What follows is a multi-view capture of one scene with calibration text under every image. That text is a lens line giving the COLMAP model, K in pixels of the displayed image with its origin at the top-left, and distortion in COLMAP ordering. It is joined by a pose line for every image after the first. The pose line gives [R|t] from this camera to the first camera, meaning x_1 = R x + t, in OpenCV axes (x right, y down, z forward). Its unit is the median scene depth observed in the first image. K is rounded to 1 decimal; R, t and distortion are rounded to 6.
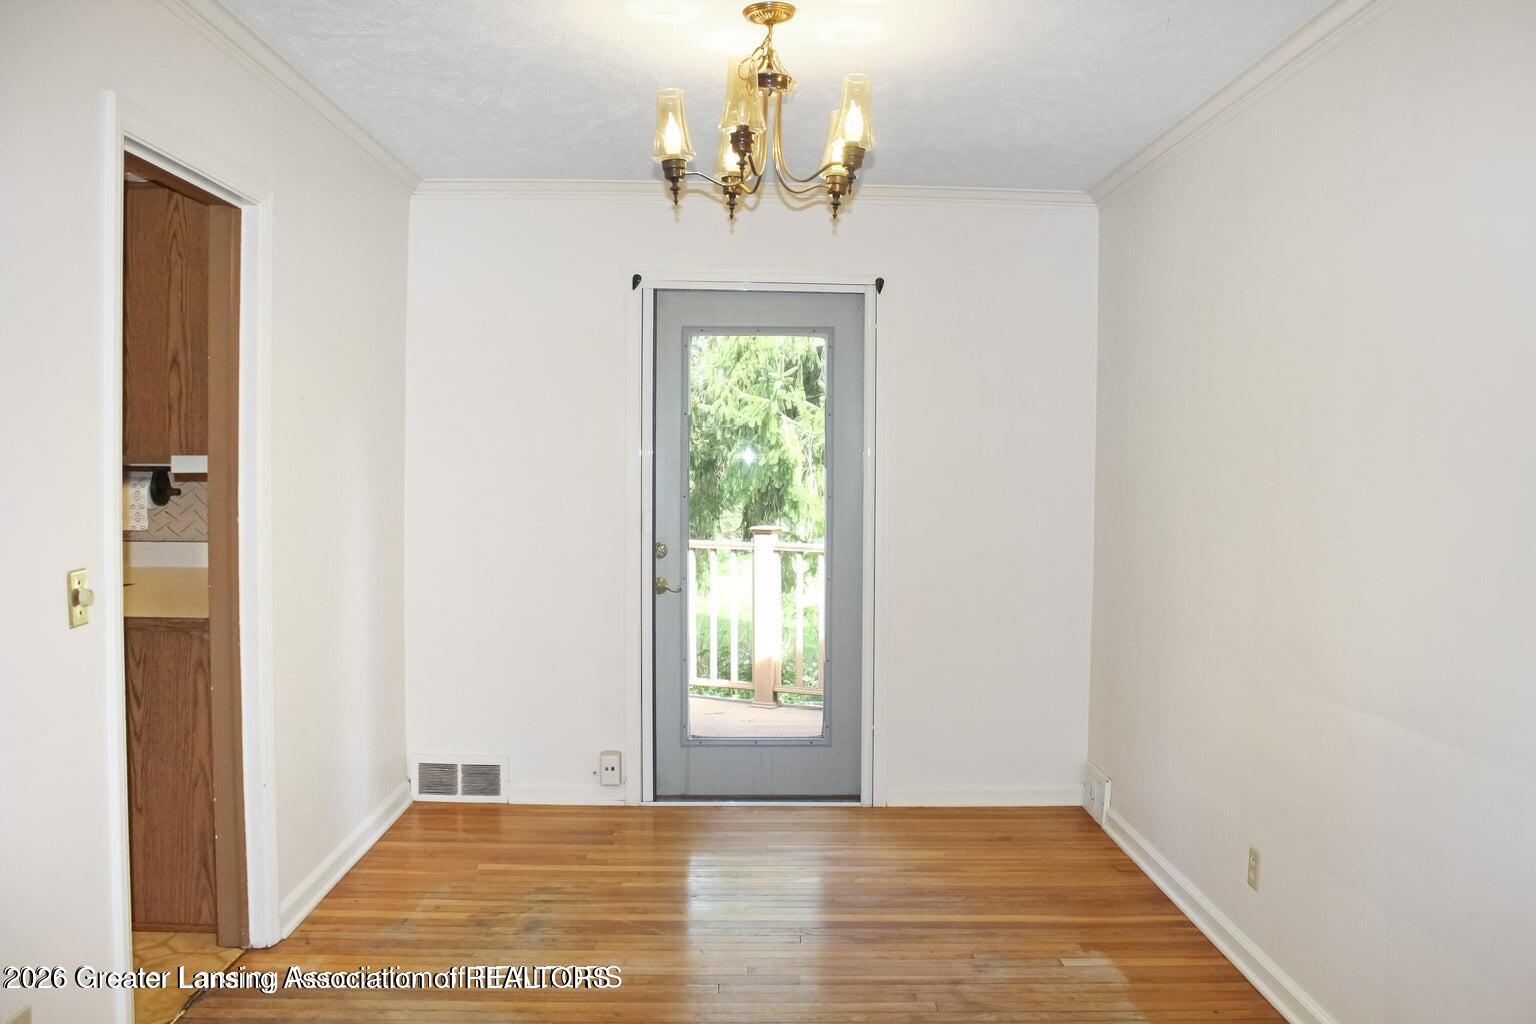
lens RADIAL K [[1290.4, 0, 786.5], [0, 1290.4, 506.9], [0, 0, 1]] dist [-0.161641, 0.163114]
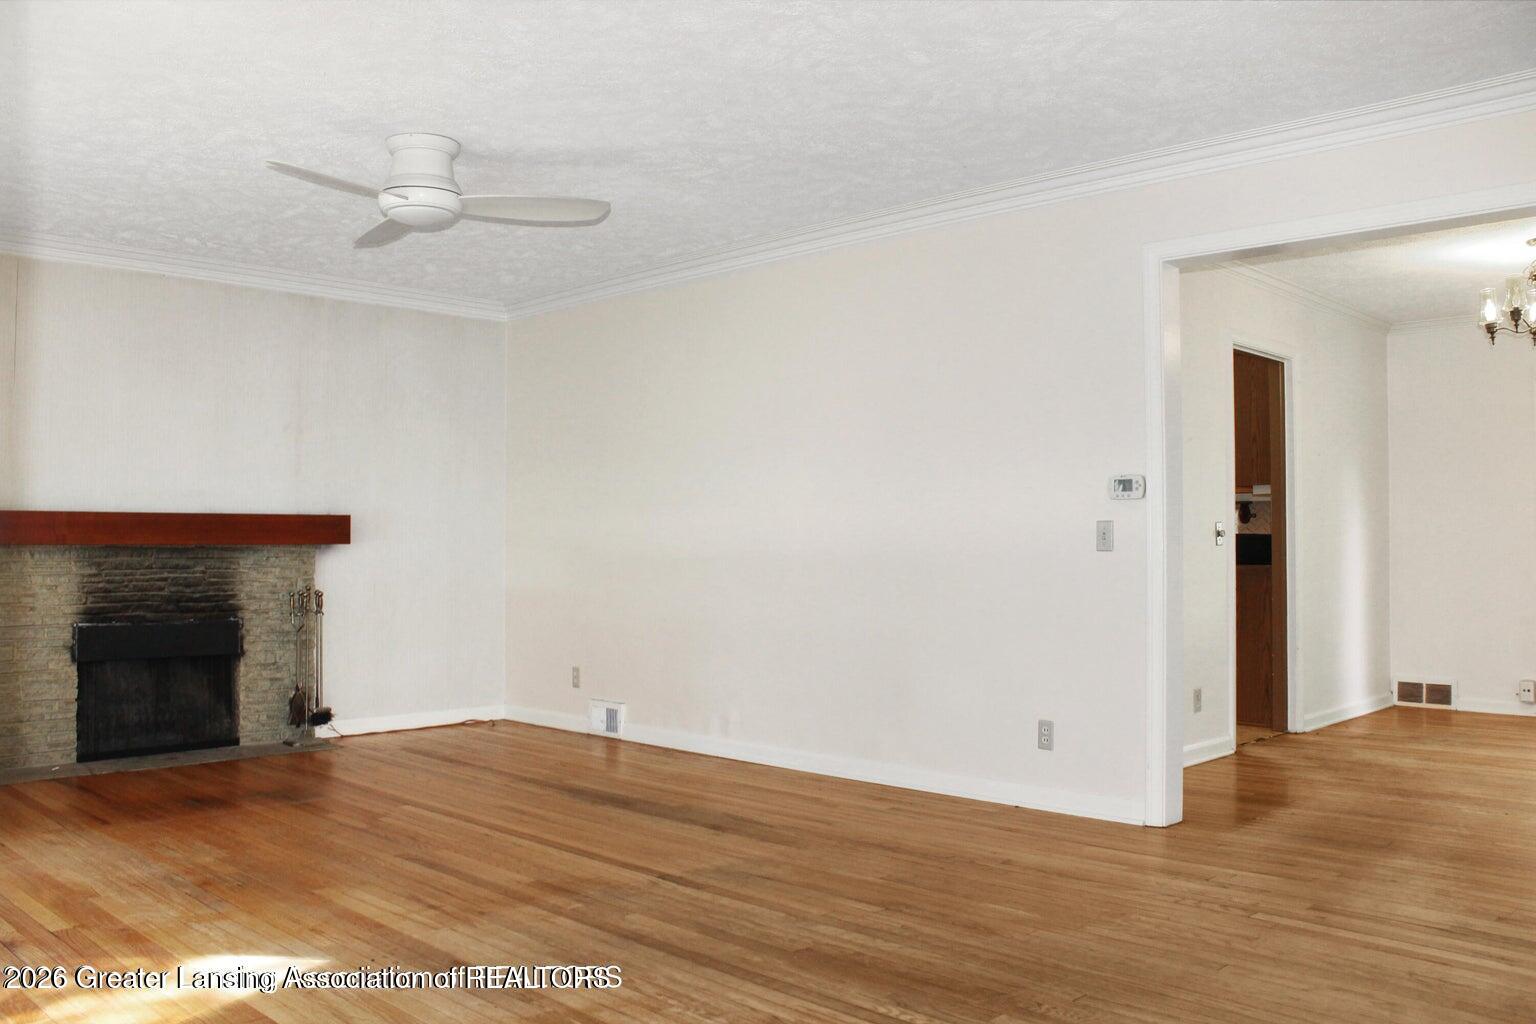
lens RADIAL K [[1290.4, 0, 786.5], [0, 1290.4, 506.9], [0, 0, 1]] dist [-0.161641, 0.163114]
pose [[0.694829, -0.029697, -0.718562, 0.323690], [-0.020762, 0.997902, -0.061317, 0.095824], [0.718876, 0.057524, 0.692754, -0.683457]]
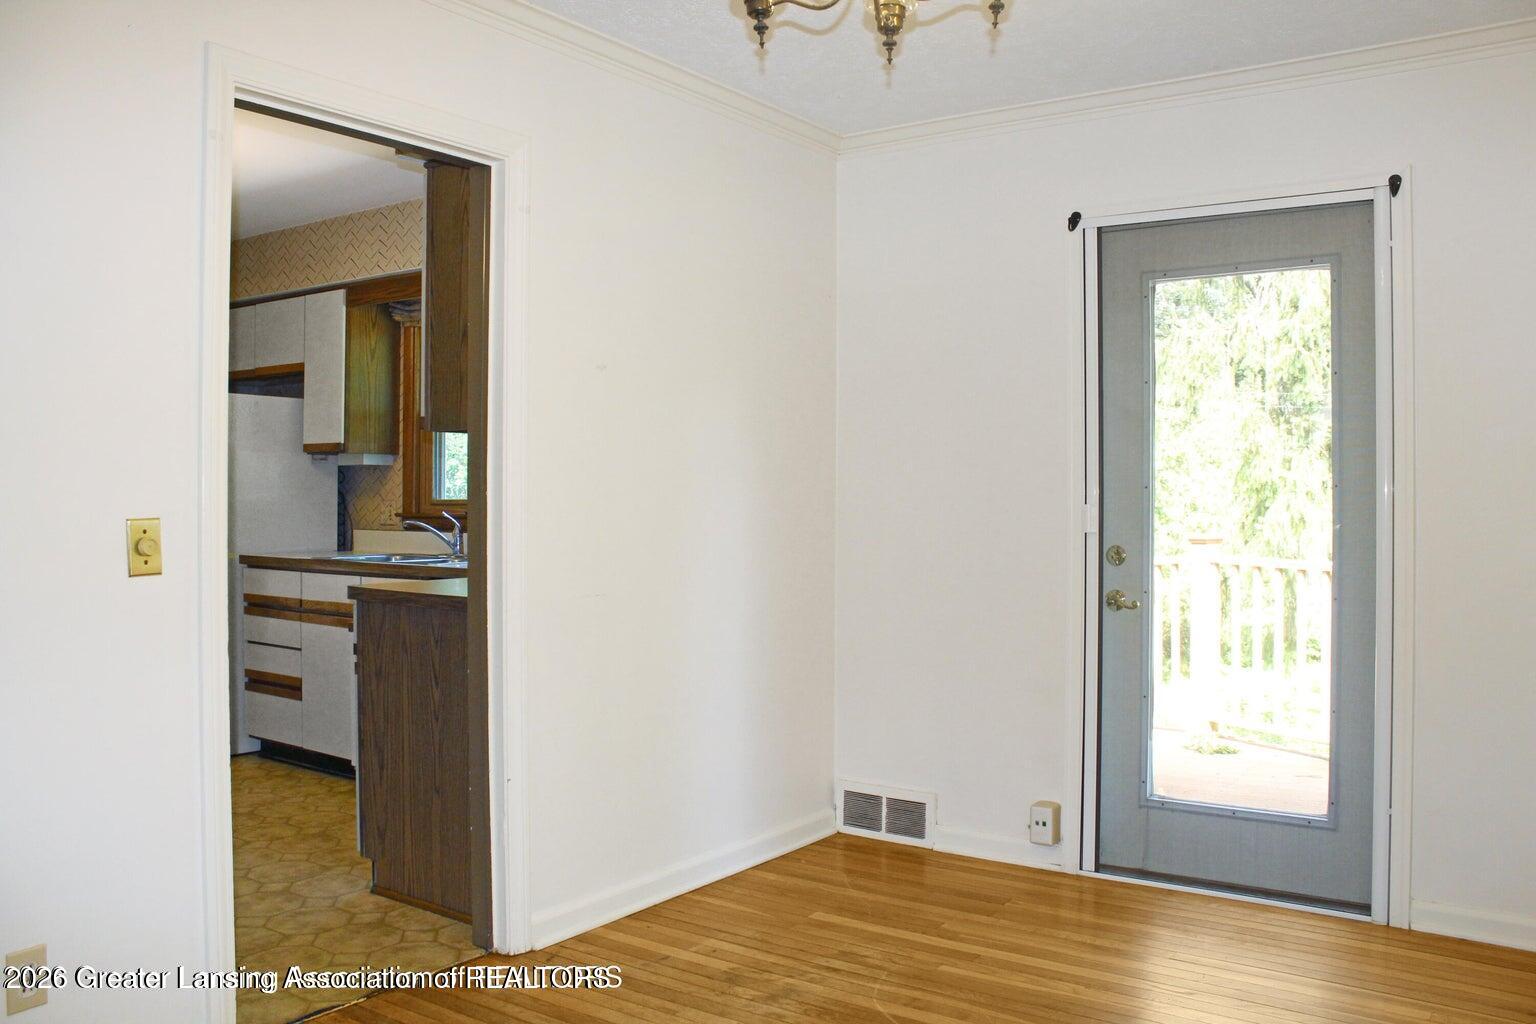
lens RADIAL K [[1290.4, 0, 786.5], [0, 1290.4, 506.9], [0, 0, 1]] dist [-0.161641, 0.163114]
pose [[0.799047, -0.004539, -0.601251, 0.220947], [-0.016081, 0.999452, -0.028916, 0.030926], [0.601053, 0.032774, 0.798537, 0.257960]]
